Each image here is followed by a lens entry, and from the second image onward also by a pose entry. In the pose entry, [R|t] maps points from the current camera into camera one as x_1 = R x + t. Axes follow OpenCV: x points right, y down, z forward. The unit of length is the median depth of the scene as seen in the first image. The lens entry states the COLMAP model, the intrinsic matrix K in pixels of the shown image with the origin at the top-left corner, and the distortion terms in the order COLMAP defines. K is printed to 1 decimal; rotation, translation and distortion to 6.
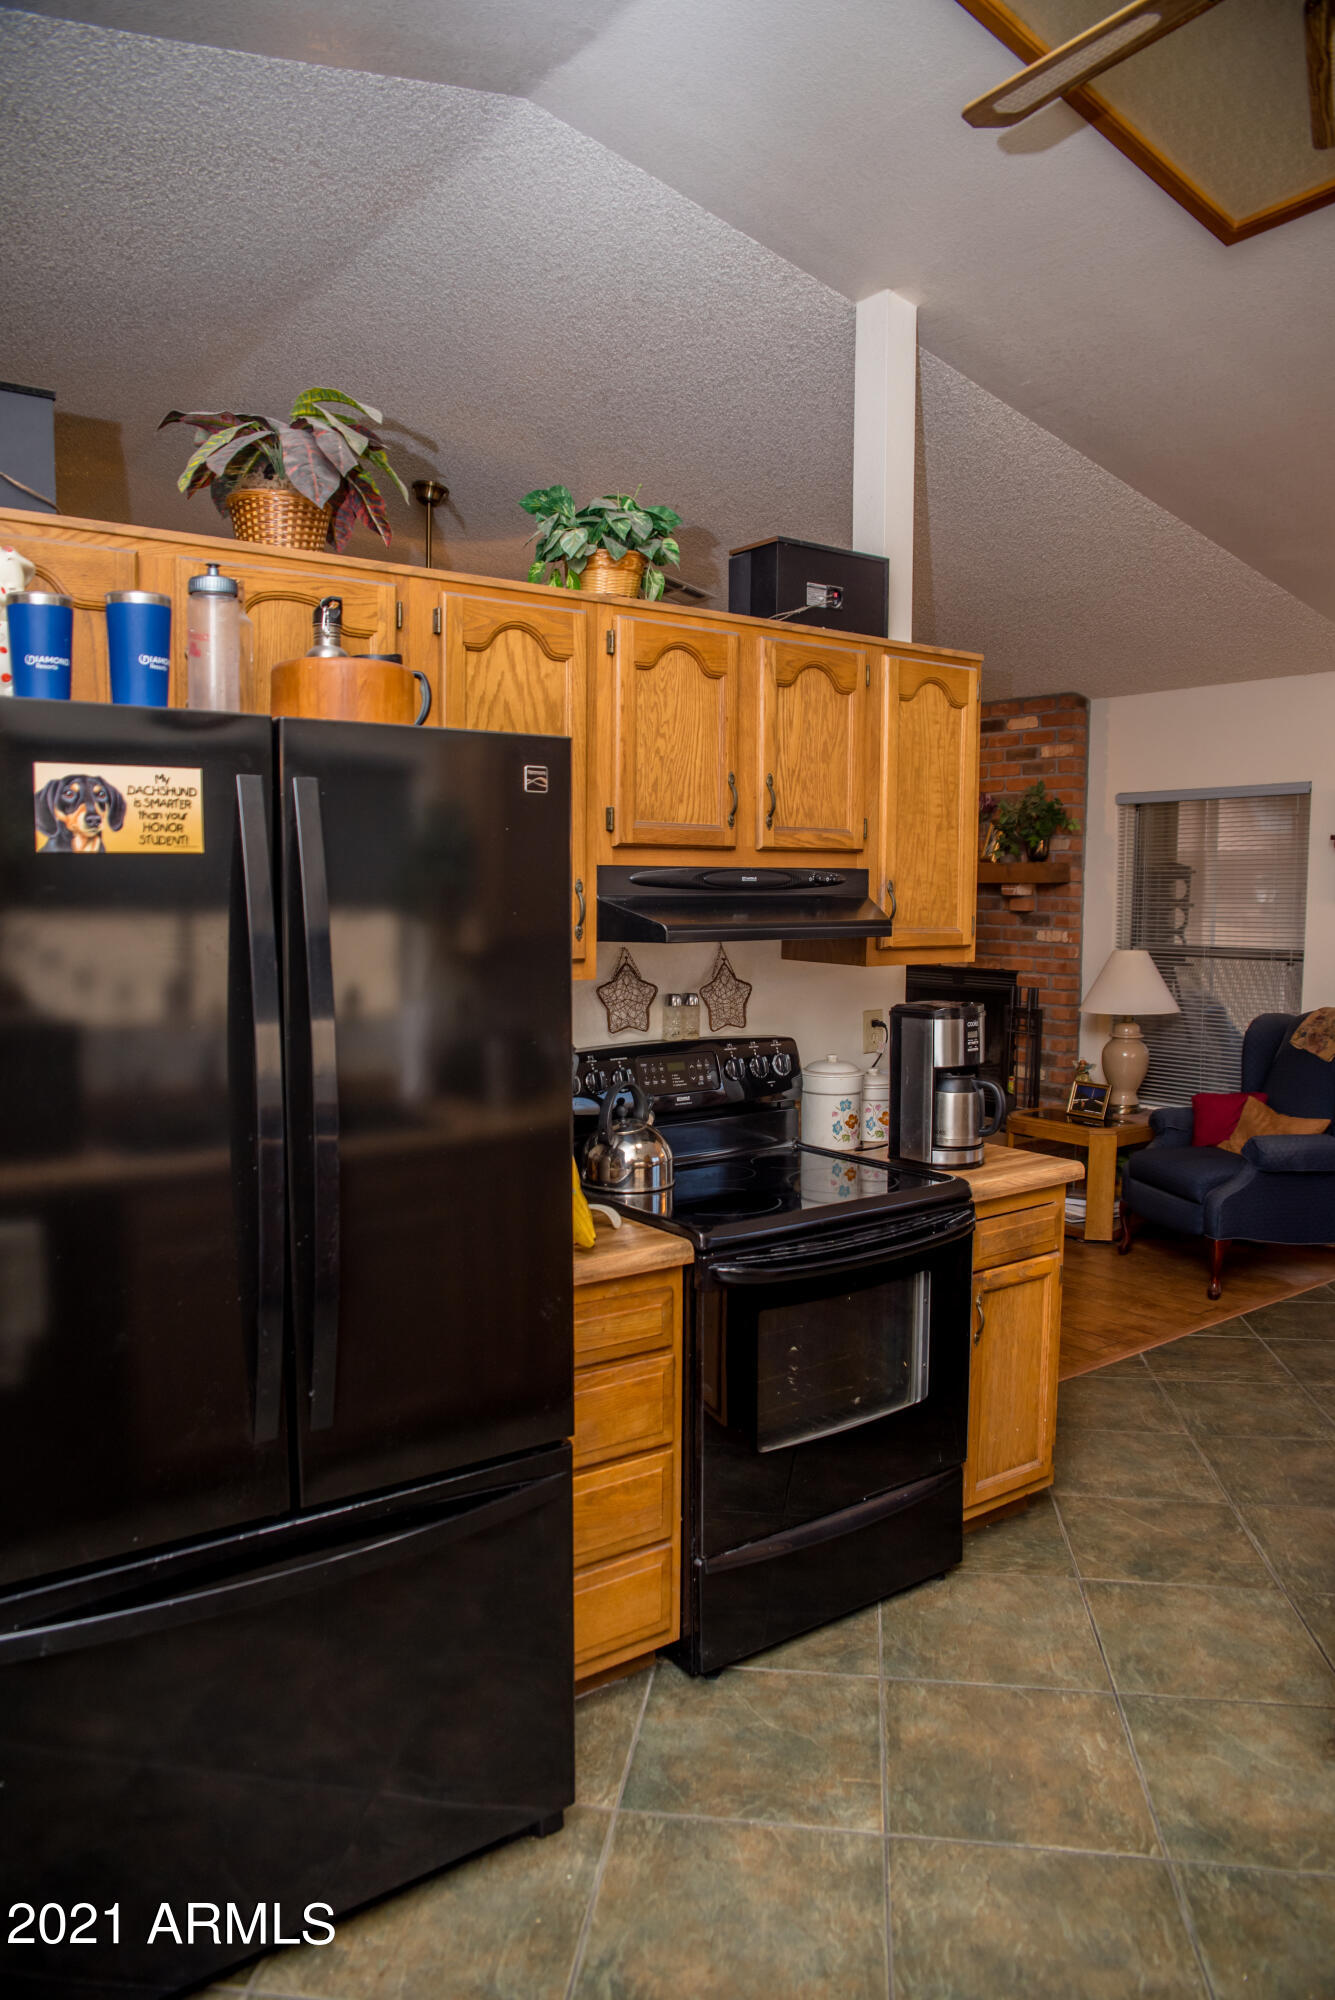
lens RADIAL K [[1378.6, 0, 660.6], [0, 1378.6, 1007.5], [0, 0, 1]] dist [-0.111815, 0.093097]
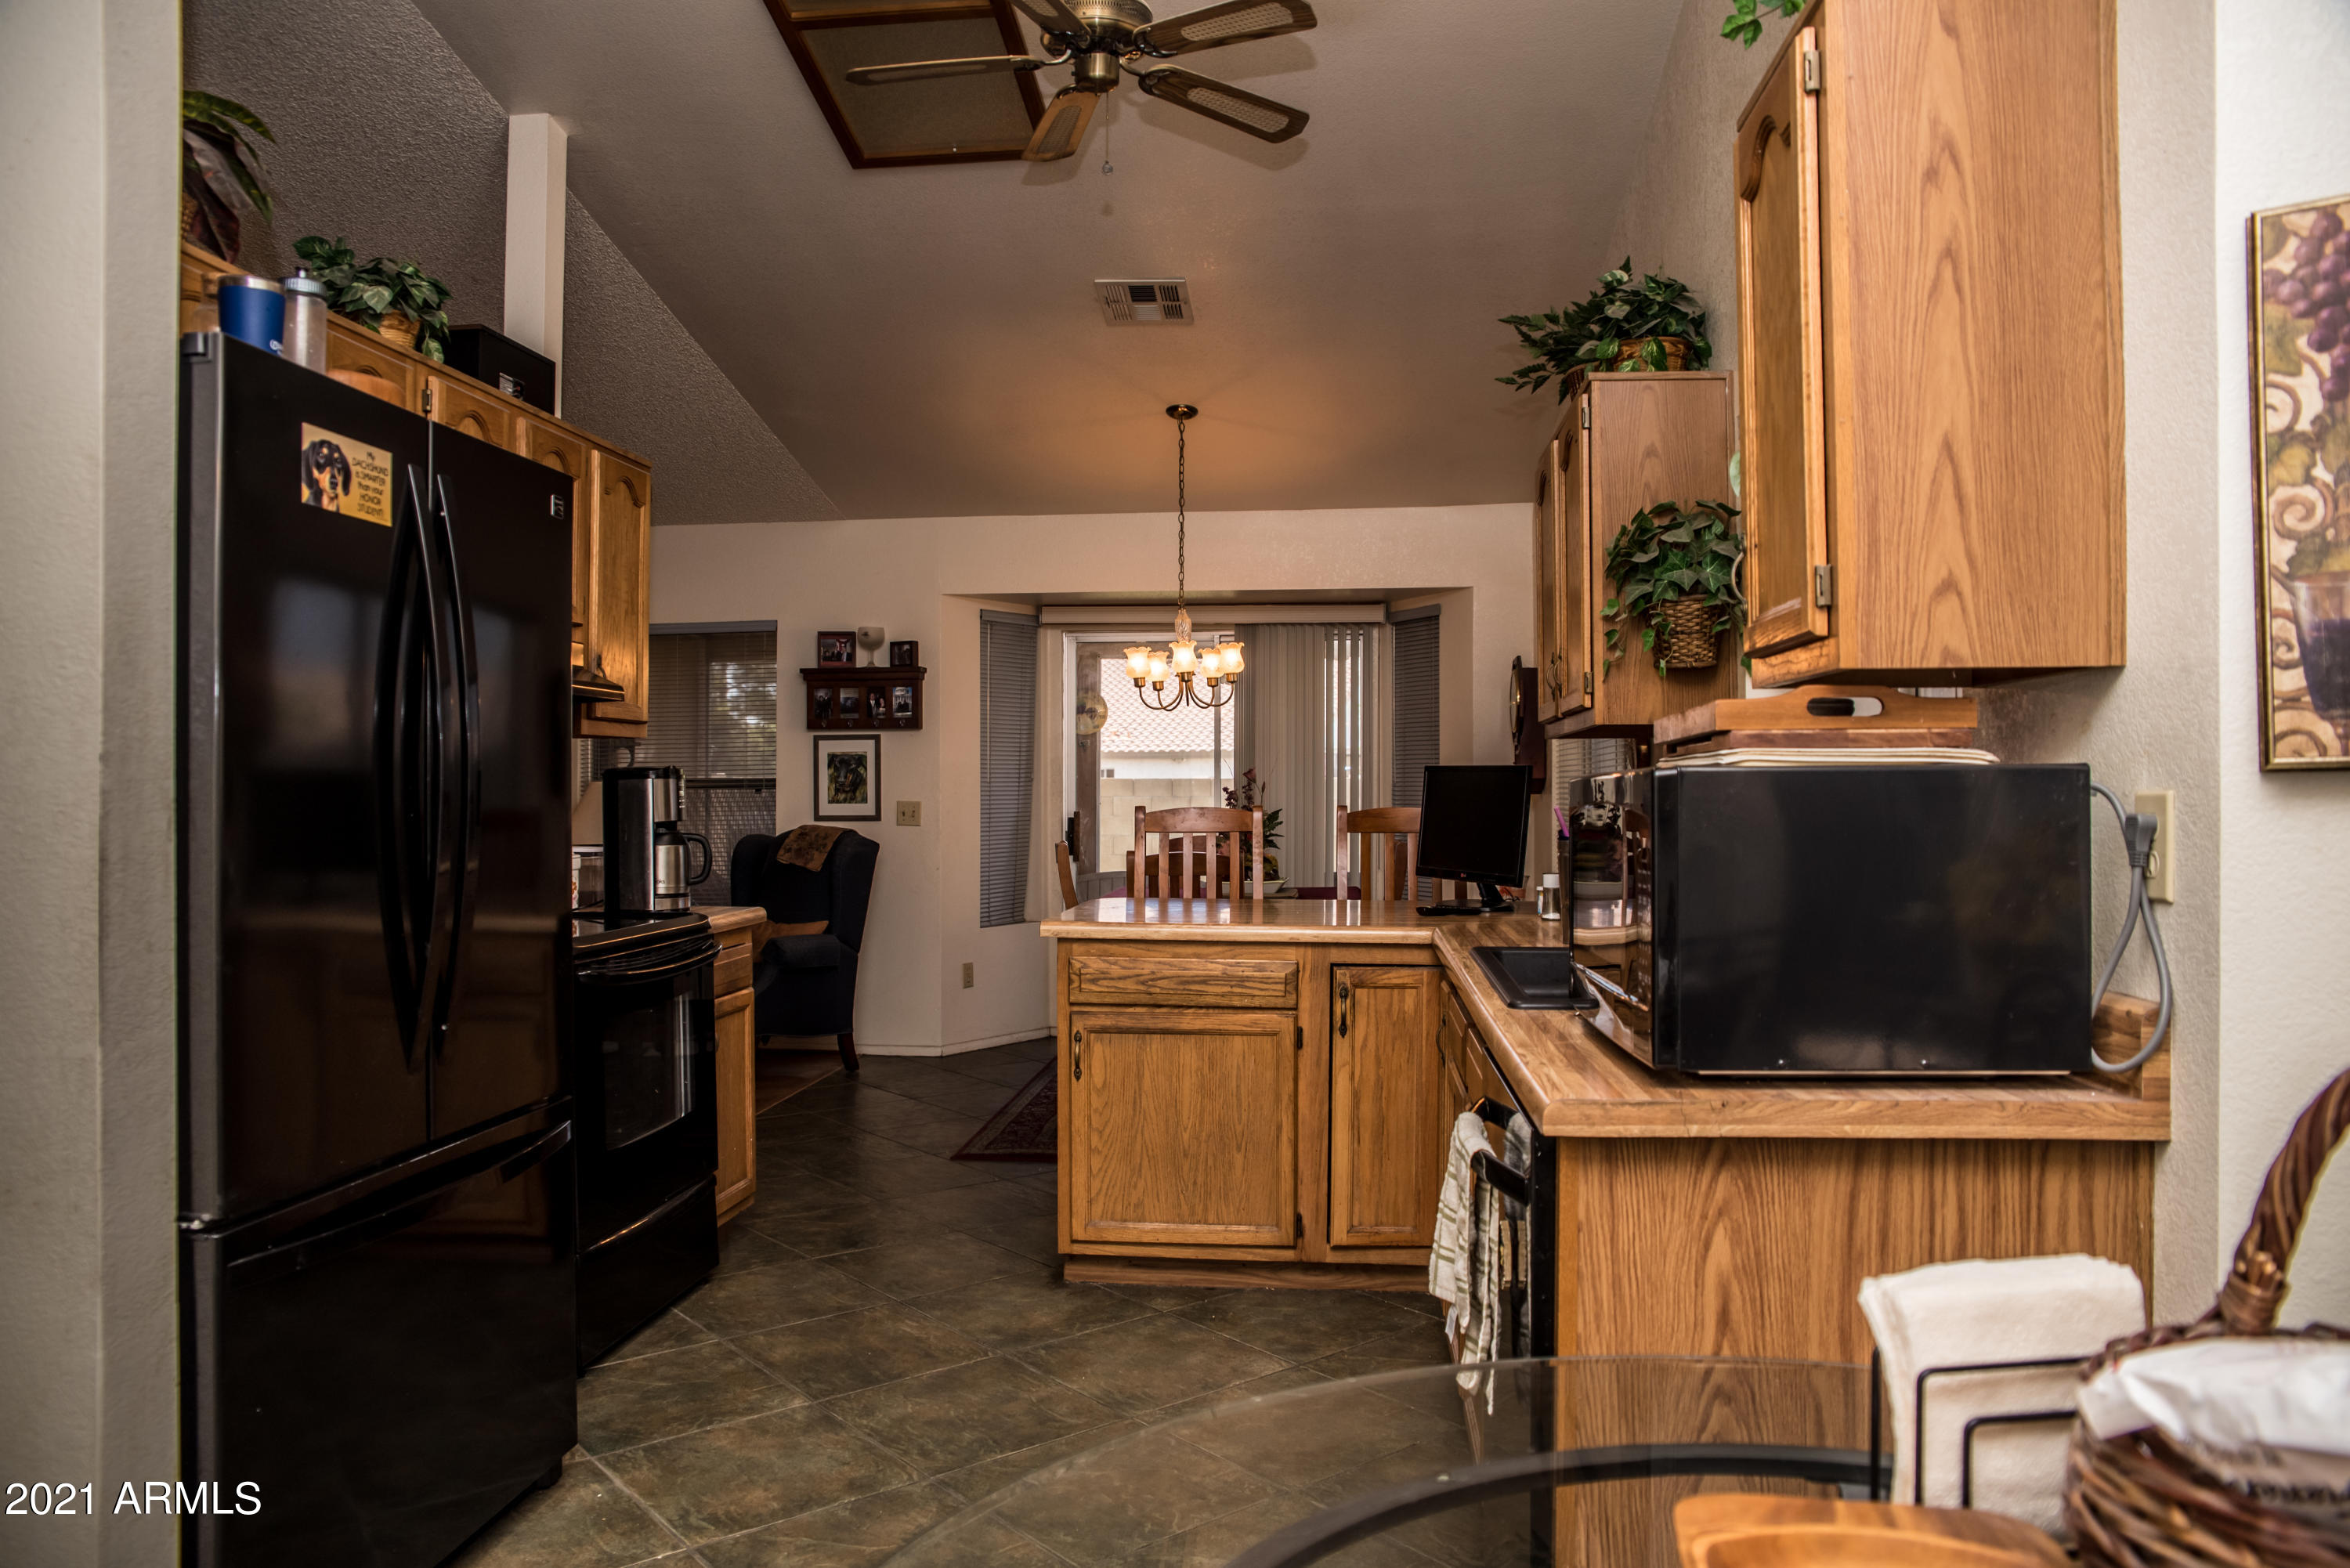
lens RADIAL K [[1619.8, 0, 1191.2], [0, 1619.8, 781.0], [0, 0, 1]] dist [-0.111815, 0.093097]
pose [[0.672309, -0.001284, 0.740270, -0.550638], [0.070321, 0.995587, -0.062139, 0.143186], [-0.736923, 0.093833, 0.669432, -0.219826]]
